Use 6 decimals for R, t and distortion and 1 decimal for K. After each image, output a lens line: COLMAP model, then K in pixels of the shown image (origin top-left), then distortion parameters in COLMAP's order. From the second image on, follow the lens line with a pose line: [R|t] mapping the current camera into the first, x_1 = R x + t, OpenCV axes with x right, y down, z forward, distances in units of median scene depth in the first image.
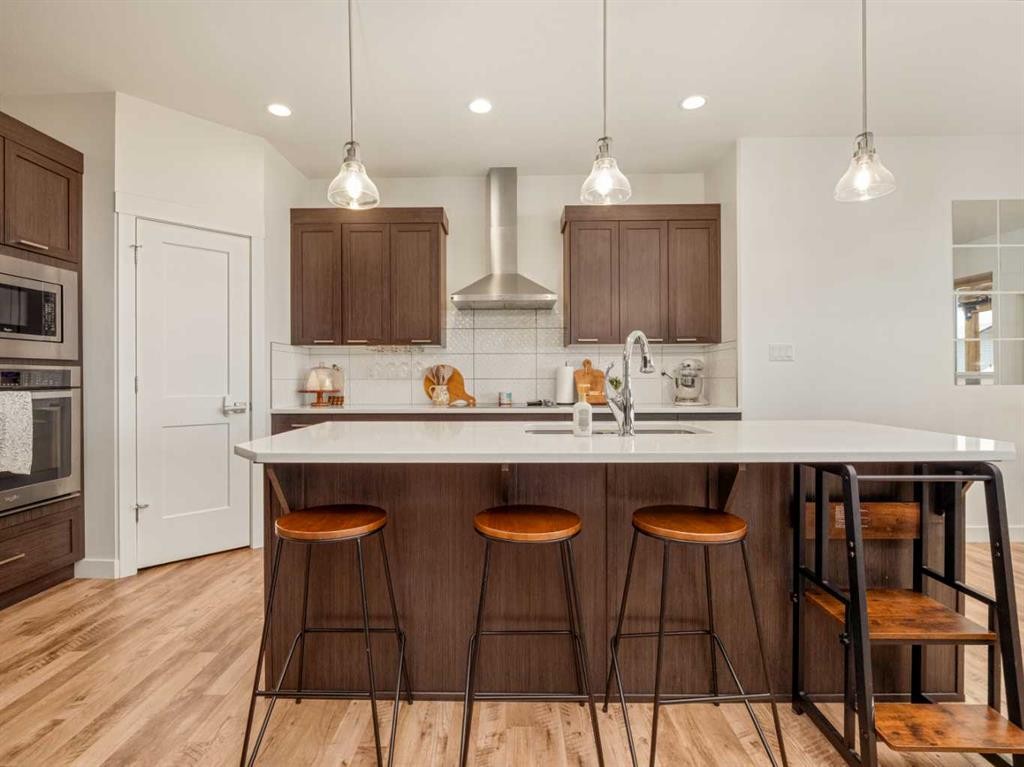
lens RADIAL K [[497.9, 0, 505.7], [0, 497.9, 377.4], [0, 0, 1]] dist [-0.014196, -0.000653]
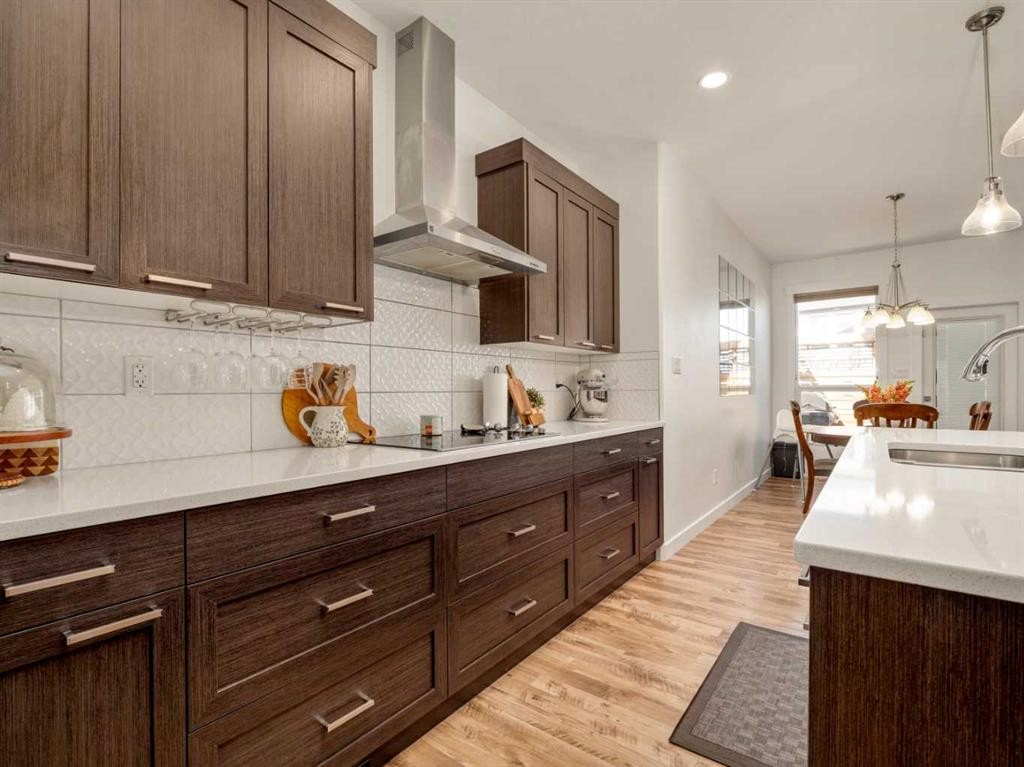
lens RADIAL K [[497.9, 0, 504.8], [0, 497.9, 387.0], [0, 0, 1]] dist [-0.014196, -0.000653]
pose [[0.589003, 0.006209, 0.808107, -0.438511], [-0.000233, 0.999972, -0.007513, 0.001491], [-0.808131, 0.004237, 0.588987, 0.618770]]
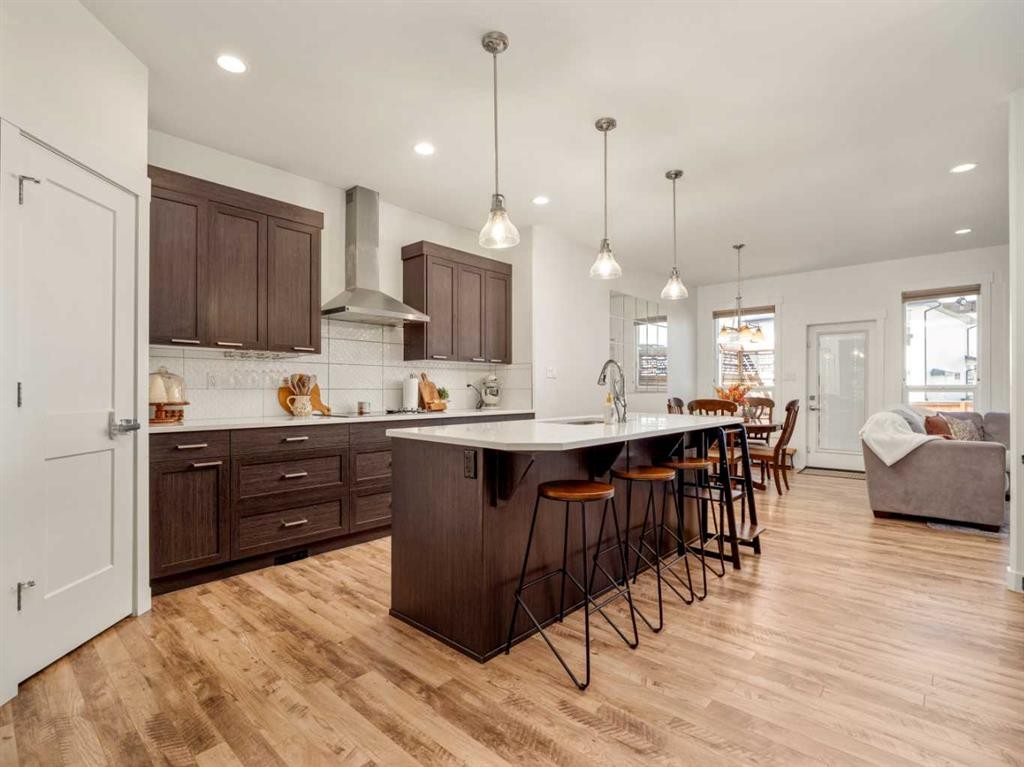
lens RADIAL K [[497.9, 0, 505.0], [0, 497.9, 386.6], [0, 0, 1]] dist [-0.014196, -0.000653]
pose [[0.661919, 0.008829, 0.749524, -0.617689], [-0.005002, 0.999960, -0.007362, 0.004204], [-0.749559, 0.001124, 0.661937, 0.088324]]
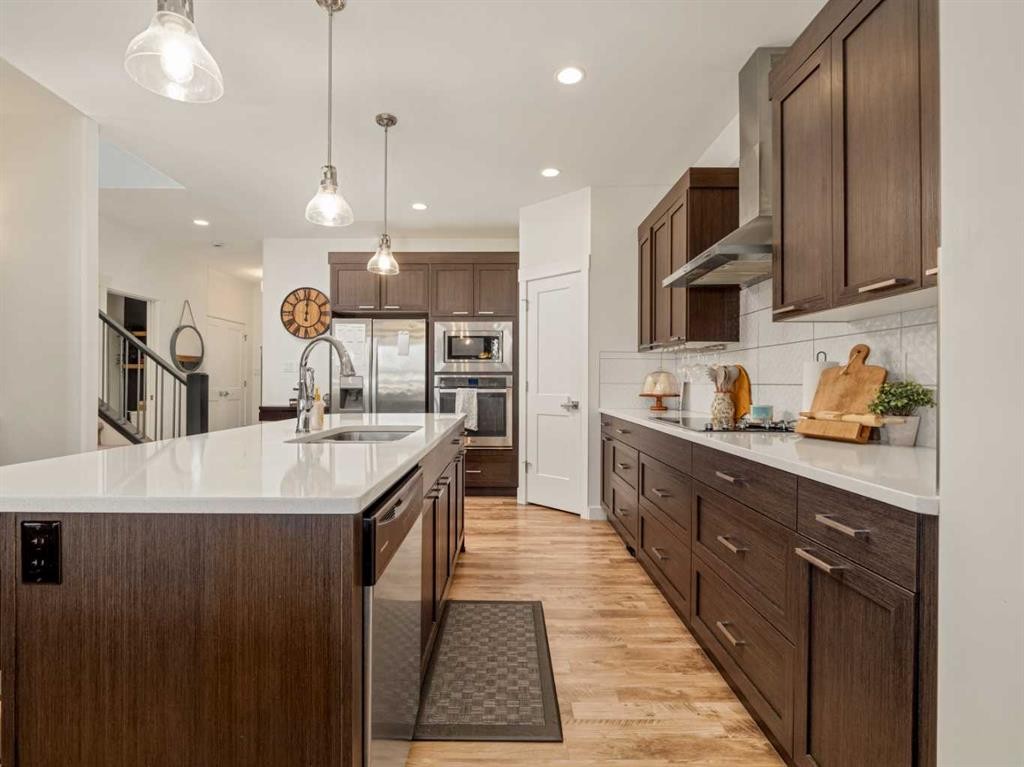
lens RADIAL K [[497.9, 0, 506.9], [0, 497.9, 381.2], [0, 0, 1]] dist [-0.014196, -0.000653]
pose [[0.017921, 0.001358, -0.999838, 0.662038], [0.000398, 0.999999, 0.001365, -0.003148], [0.999839, -0.000423, 0.017920, 0.695649]]
